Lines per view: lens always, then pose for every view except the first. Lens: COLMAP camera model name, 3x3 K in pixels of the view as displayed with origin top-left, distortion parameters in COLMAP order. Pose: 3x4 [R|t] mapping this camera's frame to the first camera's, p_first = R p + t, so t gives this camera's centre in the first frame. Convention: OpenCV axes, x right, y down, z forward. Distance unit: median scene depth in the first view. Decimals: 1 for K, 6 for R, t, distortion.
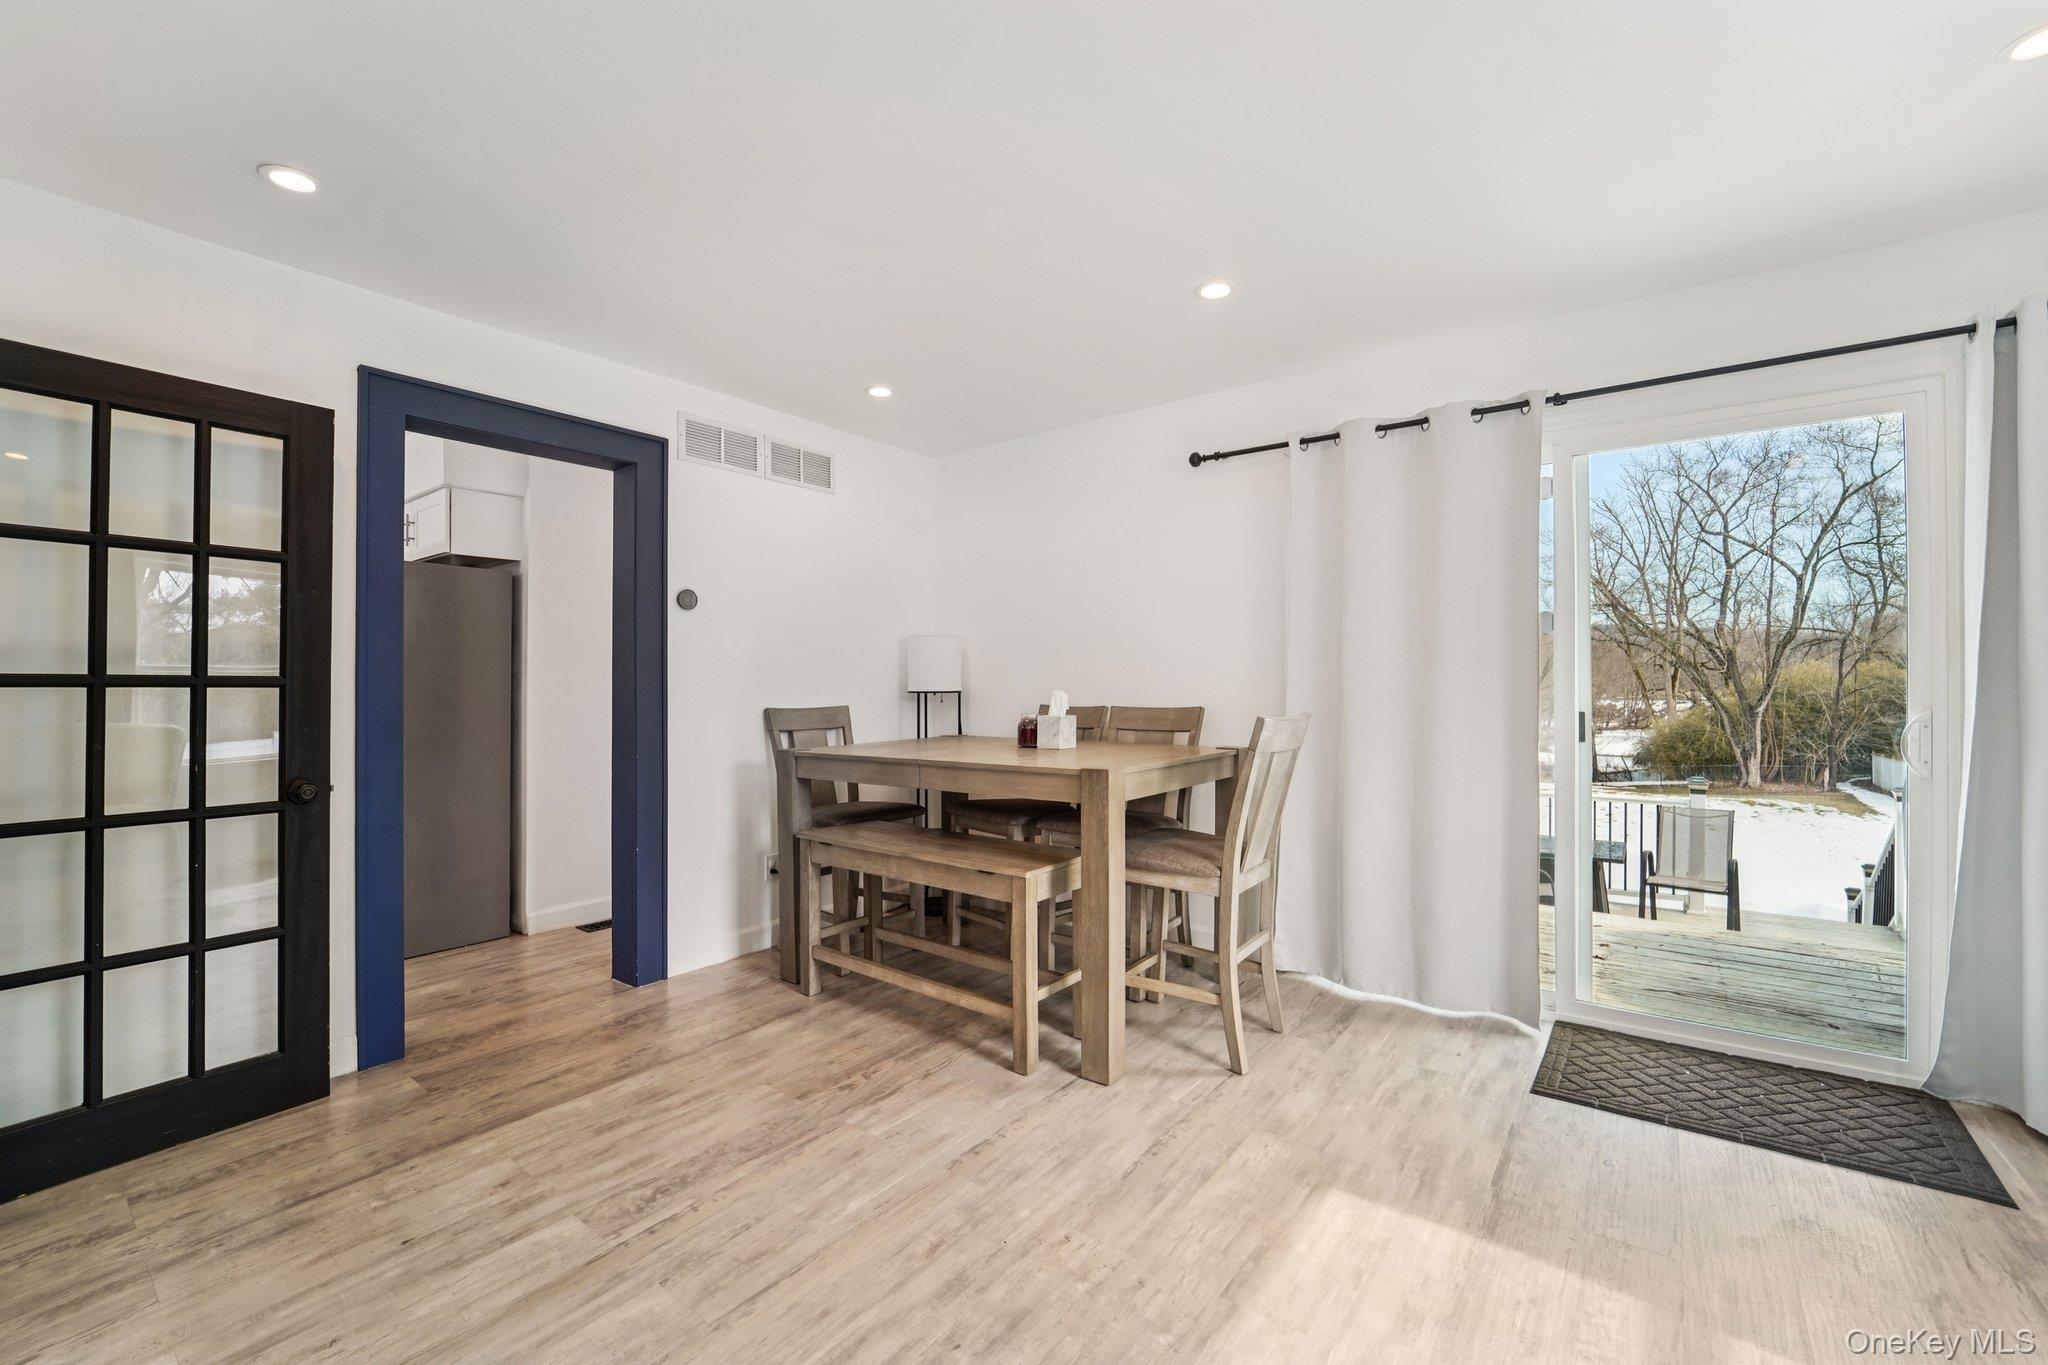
lens RADIAL K [[843.2, 0, 1025.6], [0, 843.2, 680.6], [0, 0, 1]] dist [-0.010404, 0.000168]
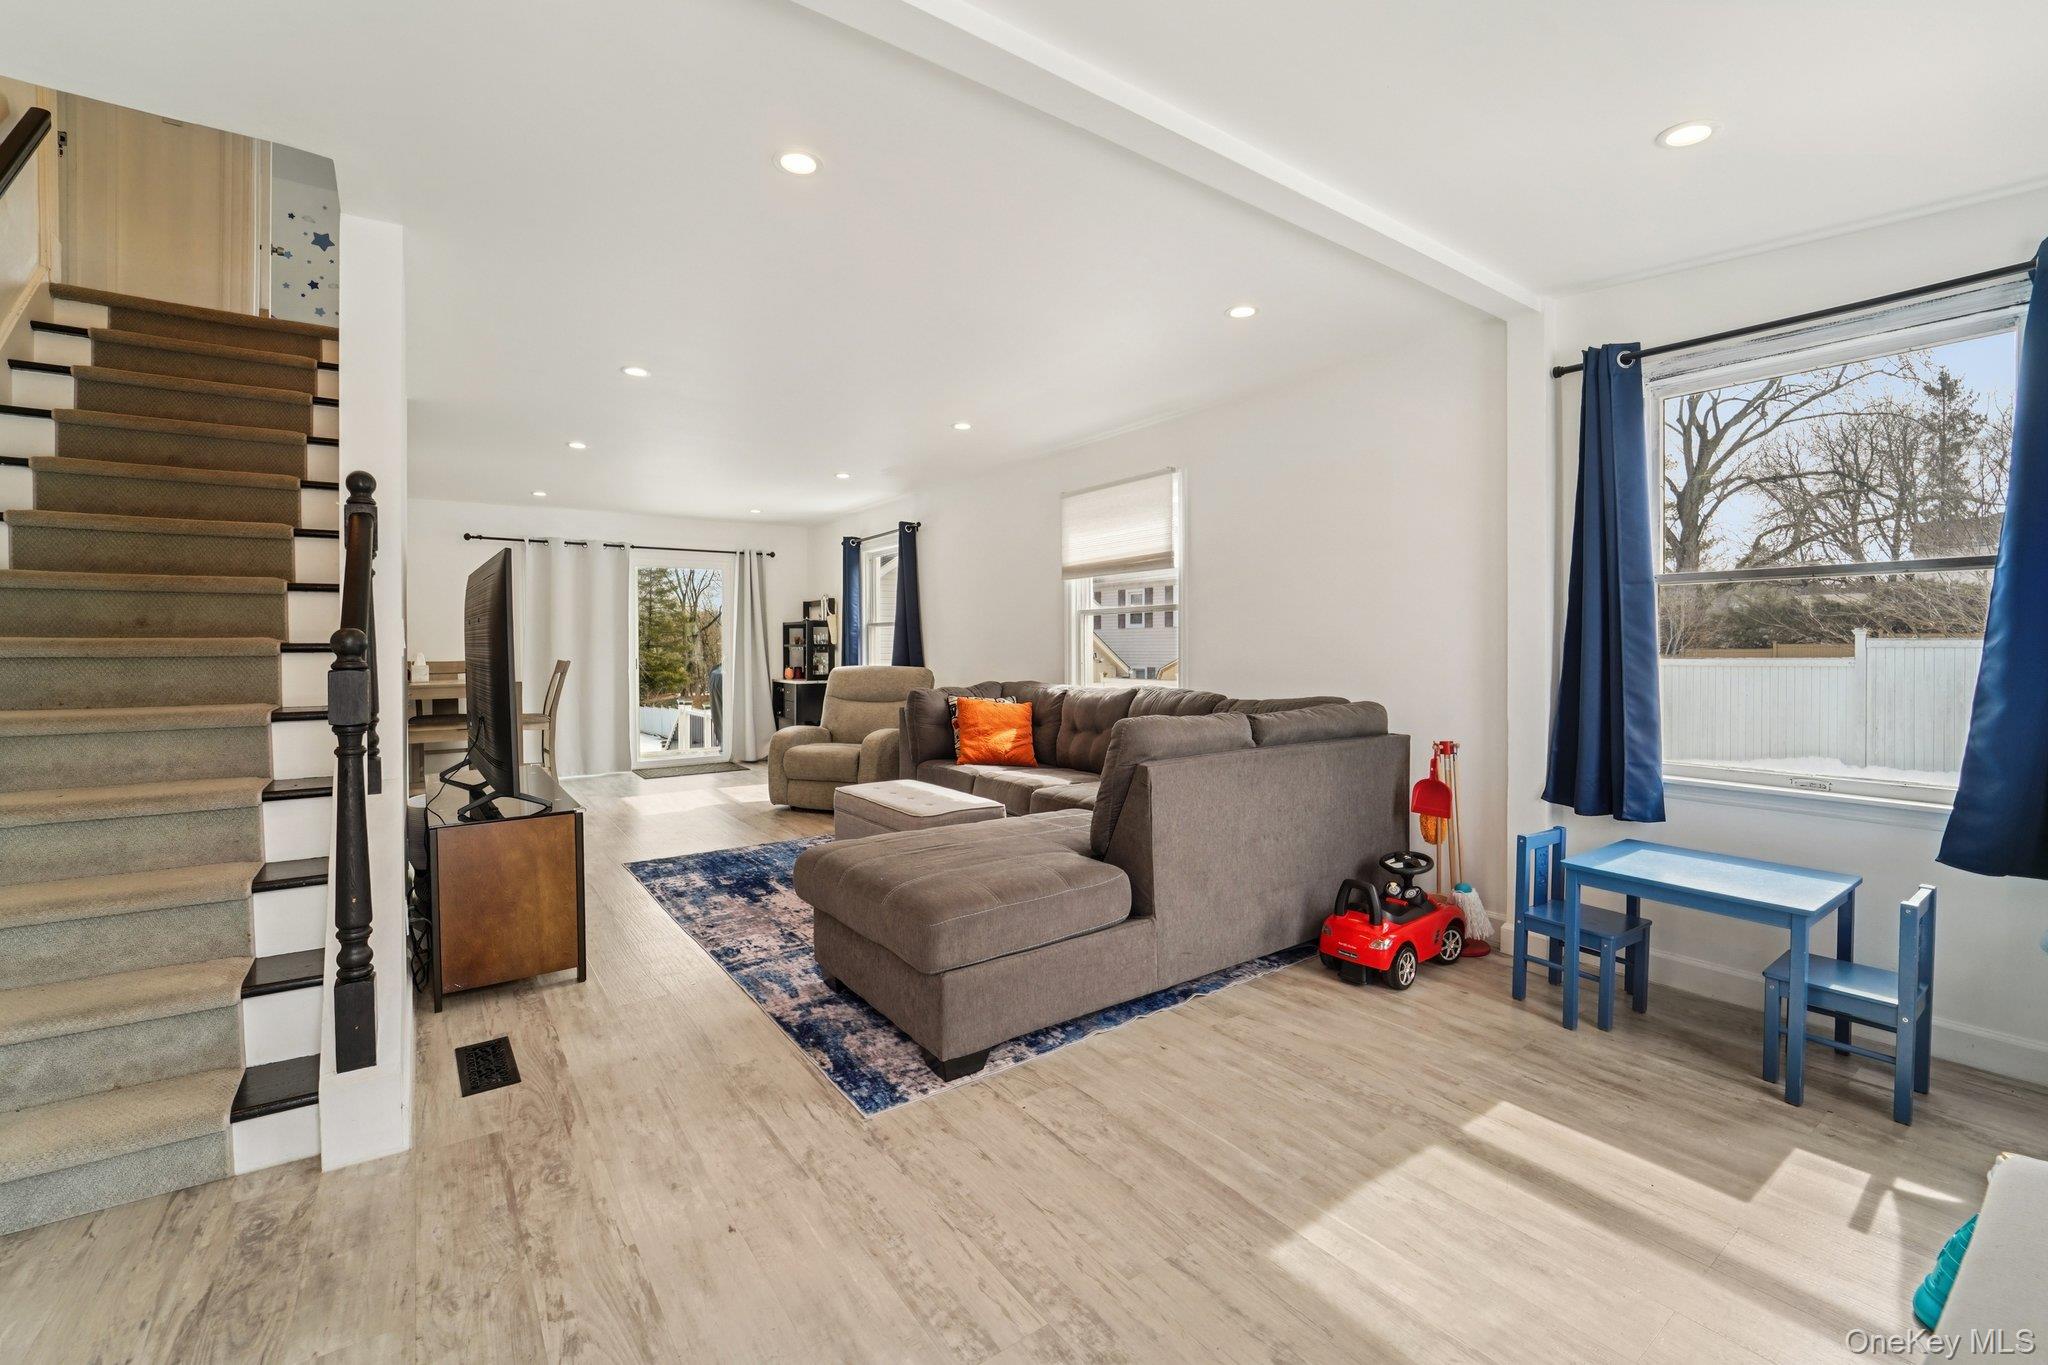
lens RADIAL K [[843.2, 0, 1025.6], [0, 843.2, 680.6], [0, 0, 1]] dist [-0.010404, 0.000168]
pose [[0.290699, -0.038690, 0.956032, -1.924113], [0.001885, 0.999203, 0.039864, 0.003600], [-0.956813, -0.009786, 0.290541, -1.231223]]
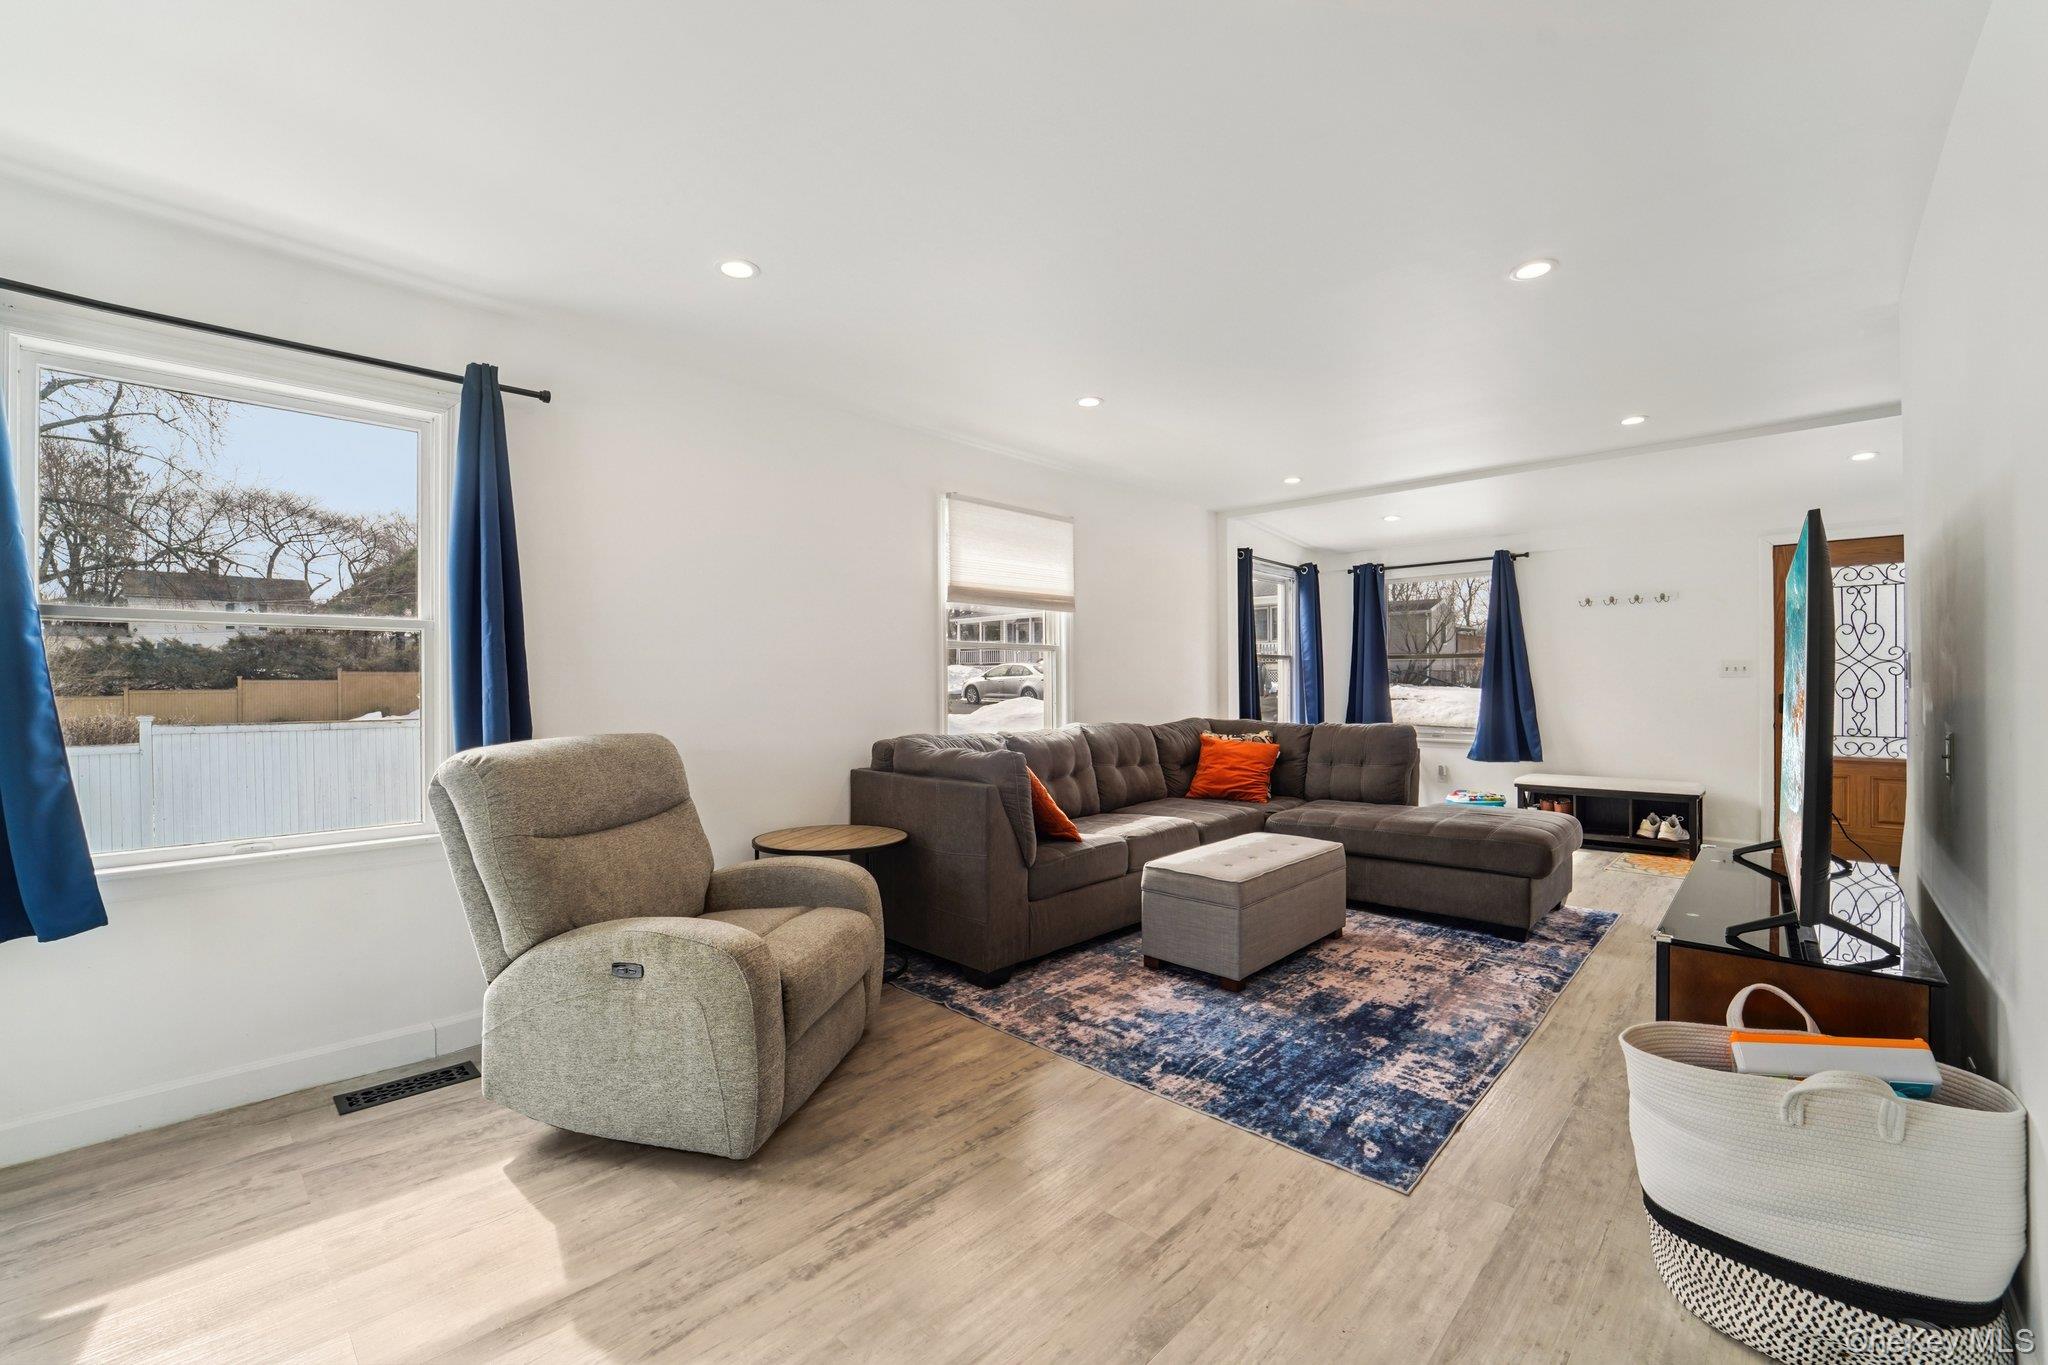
lens RADIAL K [[843.2, 0, 1025.6], [0, 843.2, 680.6], [0, 0, 1]] dist [-0.010404, 0.000168]
pose [[-0.995000, 0.009862, 0.099390, -0.035858], [0.009455, 0.999945, -0.004555, 0.001239], [-0.099429, -0.003593, -0.995038, 1.116450]]
